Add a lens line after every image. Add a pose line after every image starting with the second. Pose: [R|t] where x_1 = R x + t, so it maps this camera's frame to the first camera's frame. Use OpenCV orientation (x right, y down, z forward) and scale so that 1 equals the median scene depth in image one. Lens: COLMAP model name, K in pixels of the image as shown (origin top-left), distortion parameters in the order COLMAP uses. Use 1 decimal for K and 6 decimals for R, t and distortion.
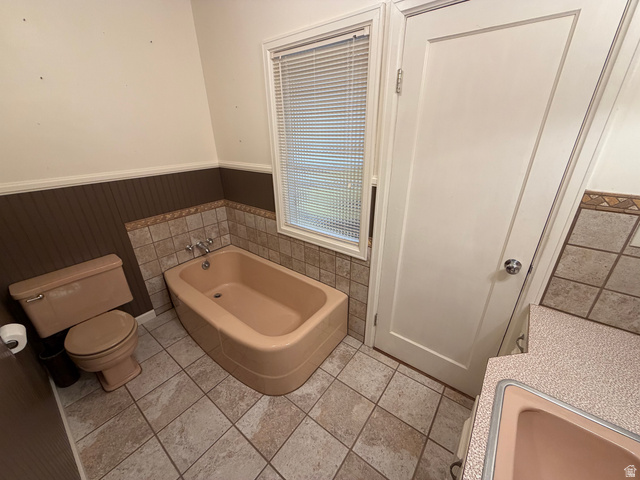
lens RADIAL K [[253.8, 0, 319.2], [0, 253.8, 240.9], [0, 0, 1]] dist [-0.001121, -0.000077]
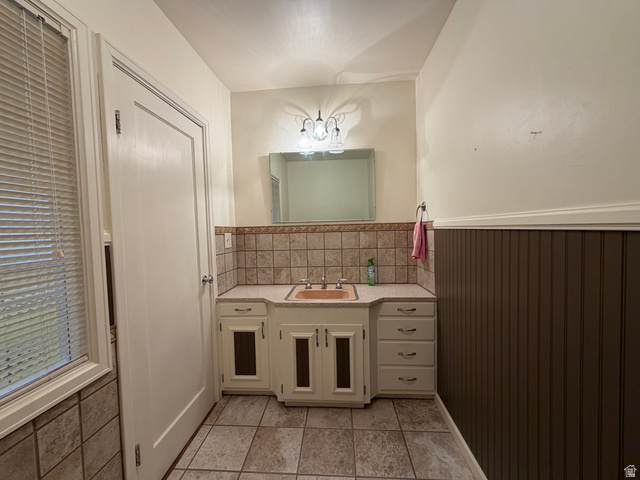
lens RADIAL K [[253.8, 0, 319.9], [0, 253.8, 239.0], [0, 0, 1]] dist [-0.001121, -0.000077]
pose [[-0.553751, -0.003679, 0.832674, -0.595138], [0.368518, 0.895644, 0.249032, -0.170523], [-0.746696, 0.444757, -0.494608, 0.807282]]
